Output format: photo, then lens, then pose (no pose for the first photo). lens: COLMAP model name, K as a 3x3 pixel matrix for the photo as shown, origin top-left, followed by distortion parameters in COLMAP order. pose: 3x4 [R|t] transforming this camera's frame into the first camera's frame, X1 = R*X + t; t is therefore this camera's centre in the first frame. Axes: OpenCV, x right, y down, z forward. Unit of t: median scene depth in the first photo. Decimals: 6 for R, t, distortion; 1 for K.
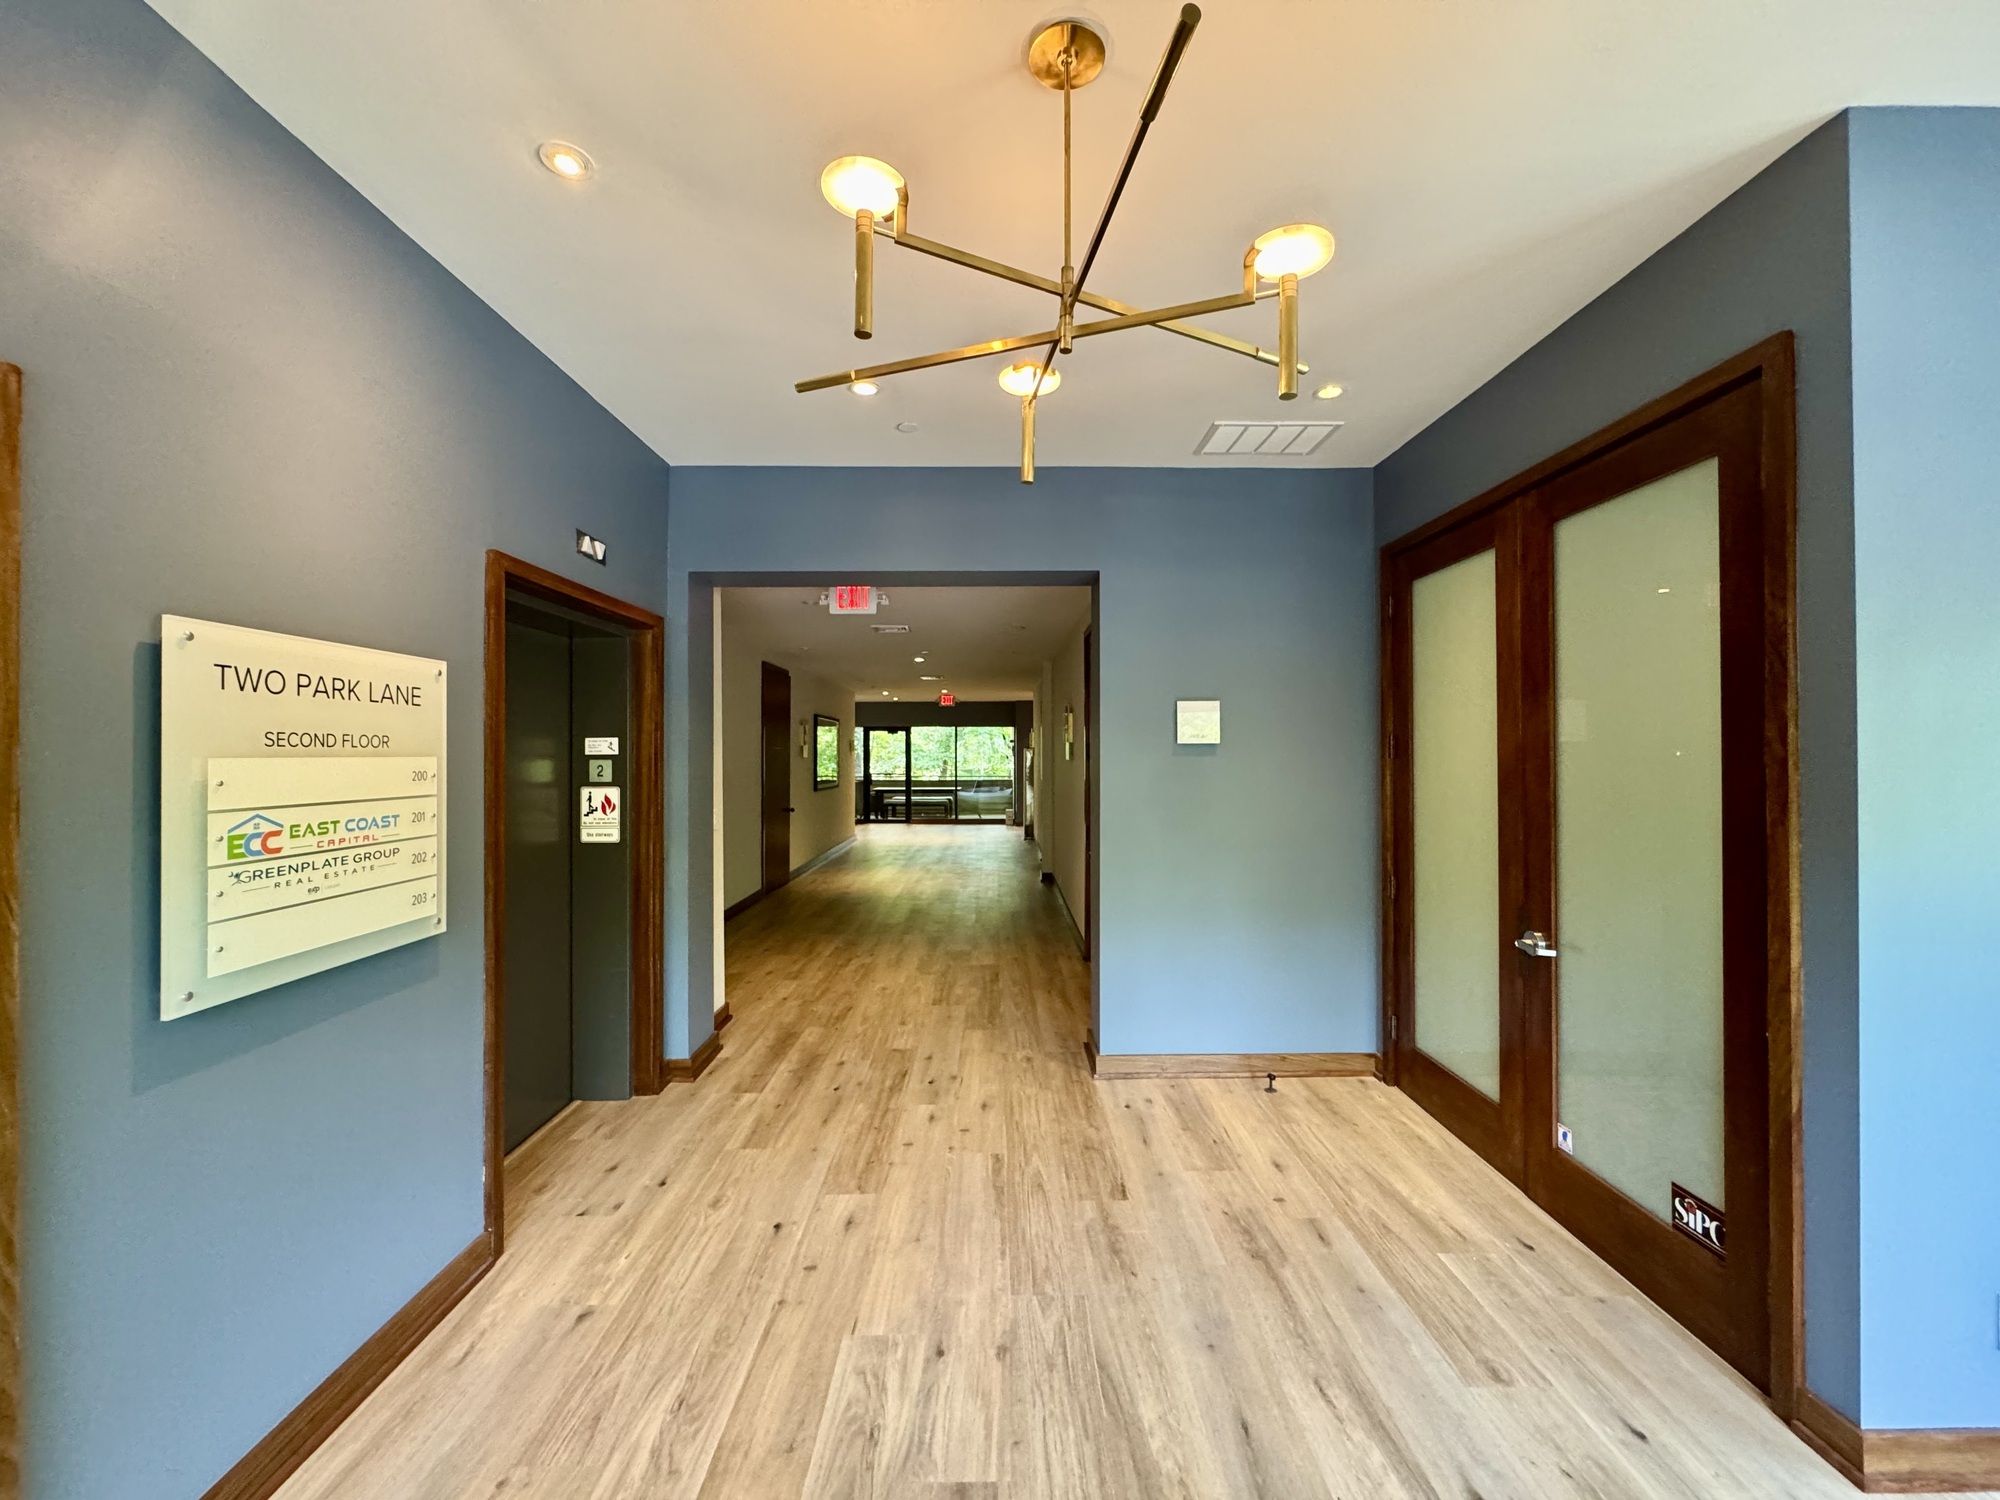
lens RADIAL K [[794.1, 0, 1002.0], [0, 794.1, 750.4], [0, 0, 1]] dist [-0.002877, -0.000392]
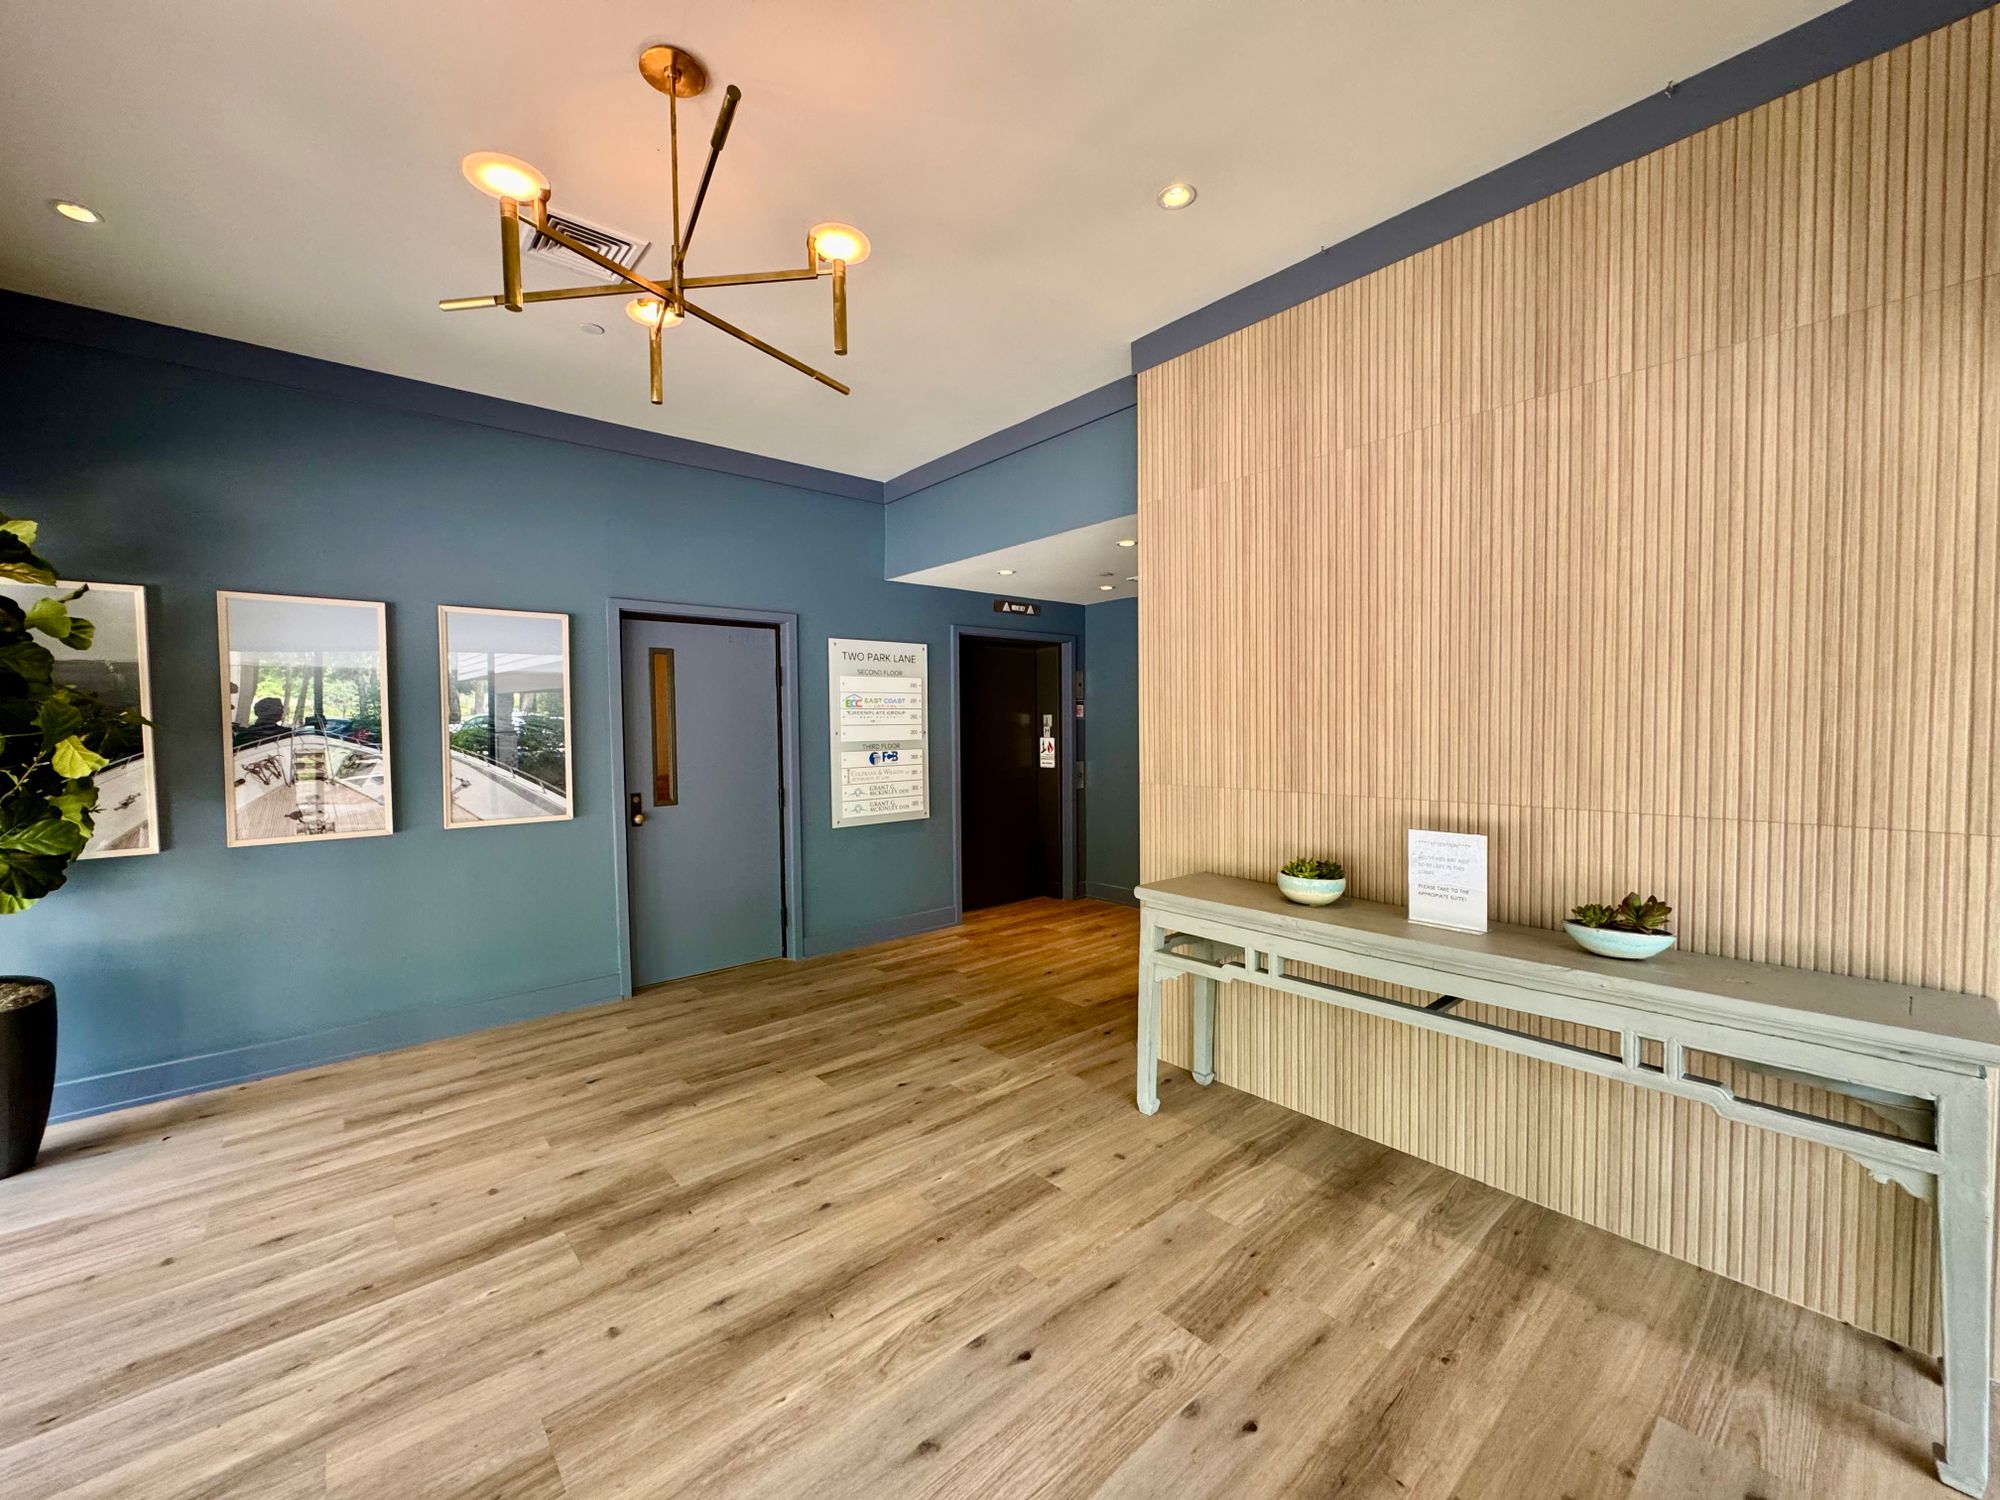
lens RADIAL K [[794.1, 0, 1005.2], [0, 794.1, 747.0], [0, 0, 1]] dist [-0.002877, -0.000392]
pose [[0.647842, 0.020283, -0.761505, 0.931921], [0.014067, 0.999156, 0.038580, 0.088430], [0.761645, -0.035706, 0.647010, -0.302621]]
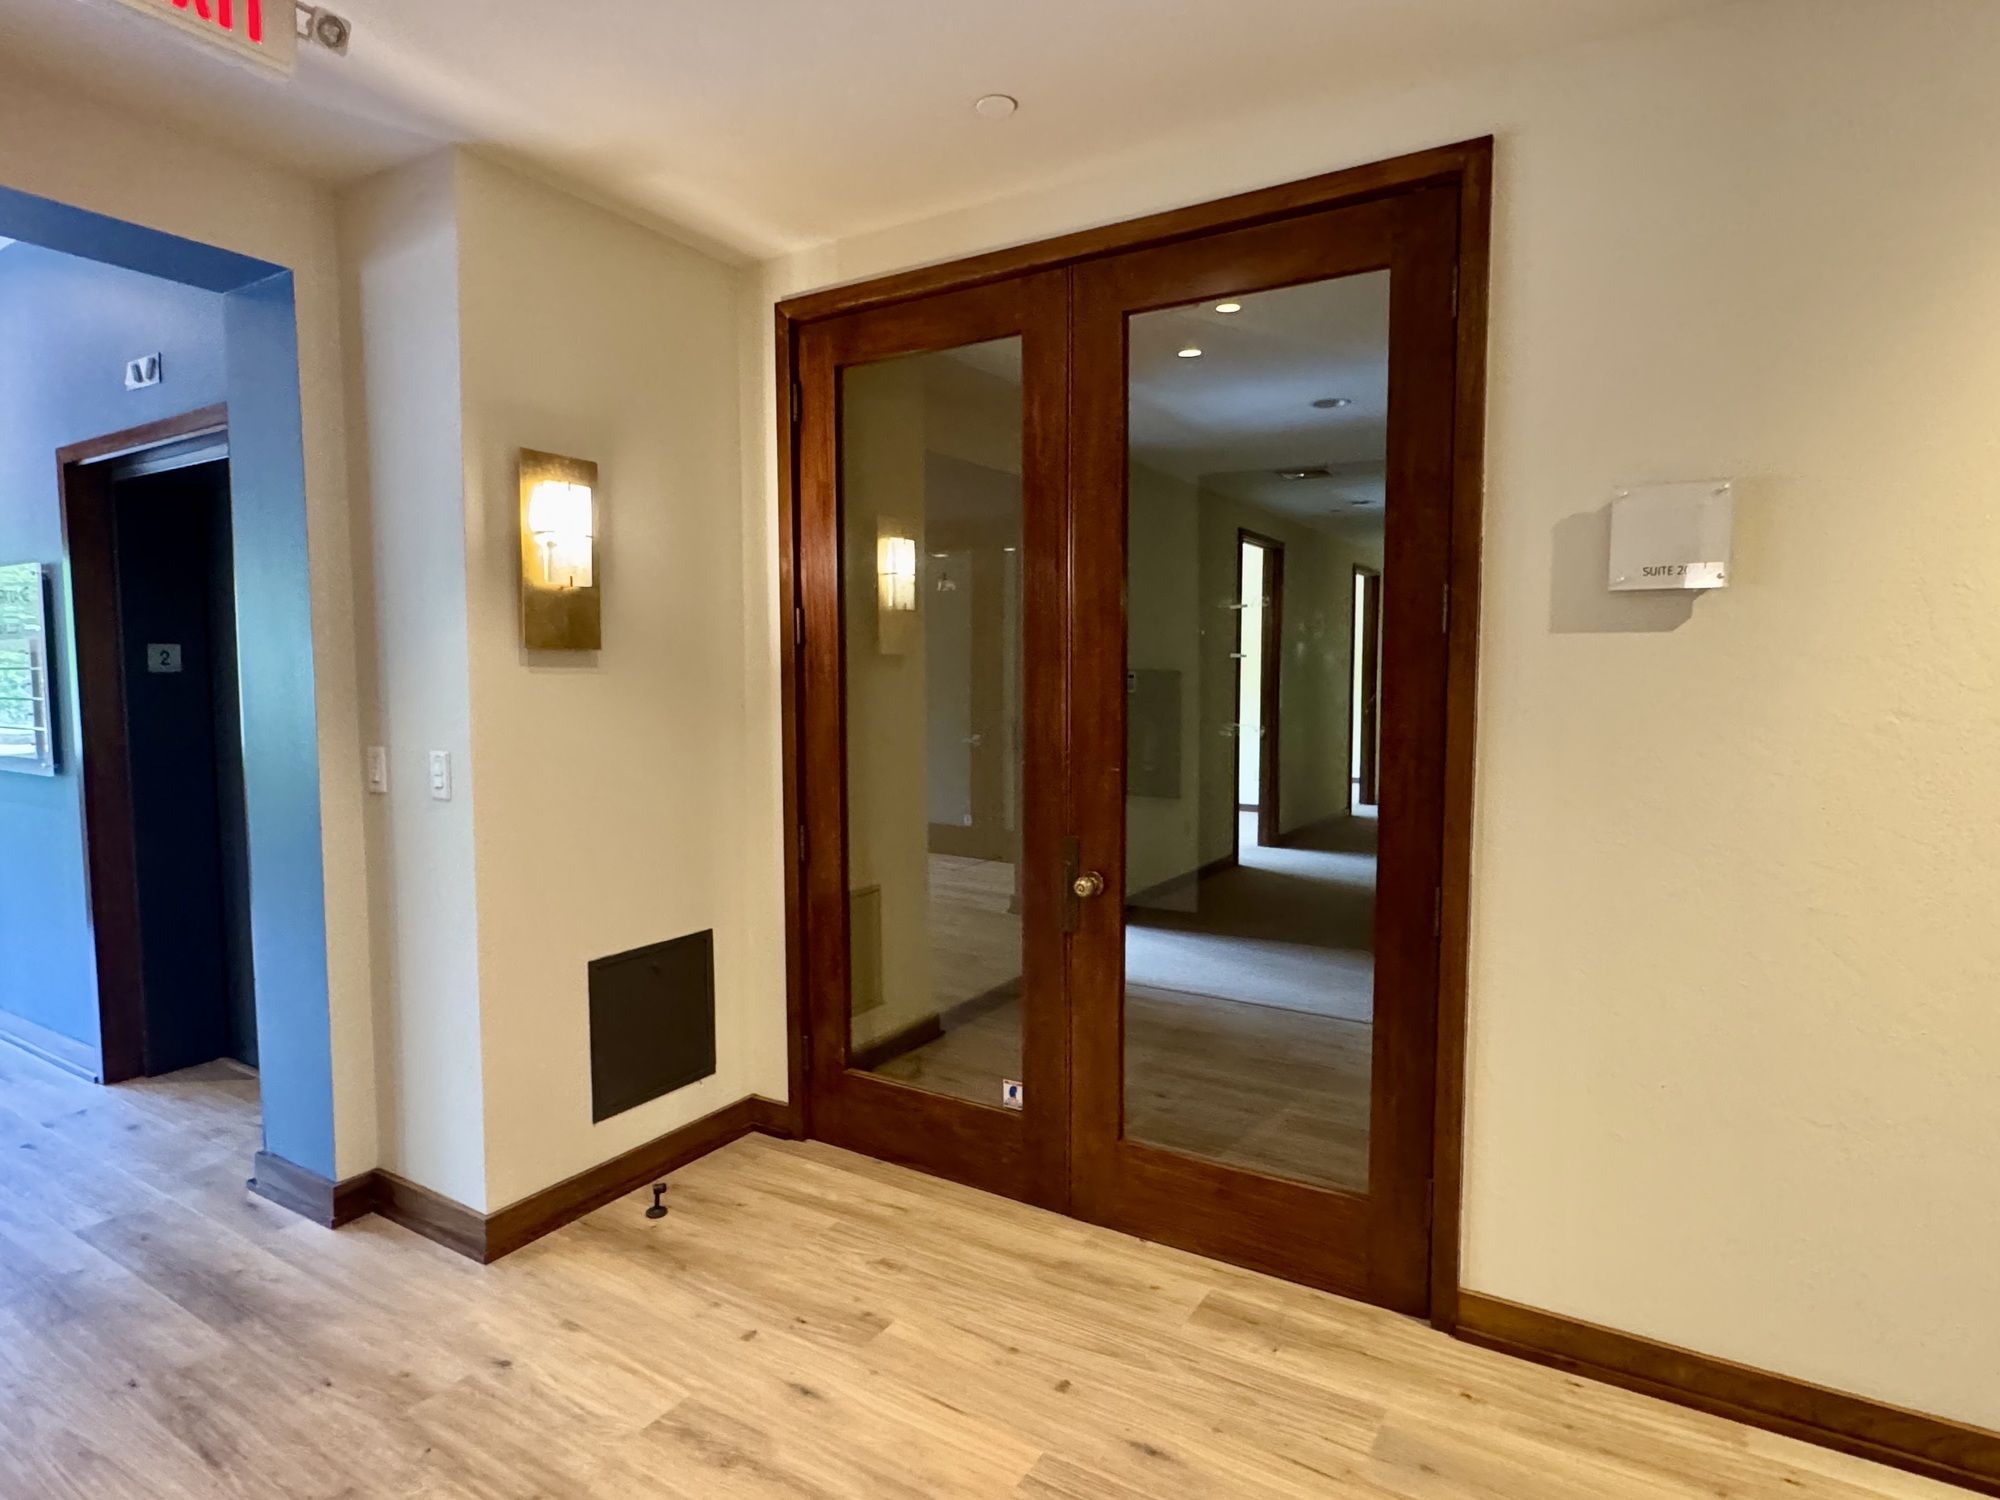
lens RADIAL K [[1099.9, 0, 1000.9], [0, 1099.9, 749.5], [0, 0, 1]] dist [-0.001623, 0.001034]
pose [[-0.538476, 0.061470, -0.840395, -0.027700], [0.003646, 0.997496, 0.070625, 0.043381], [0.842633, 0.034966, -0.537352, 2.164542]]
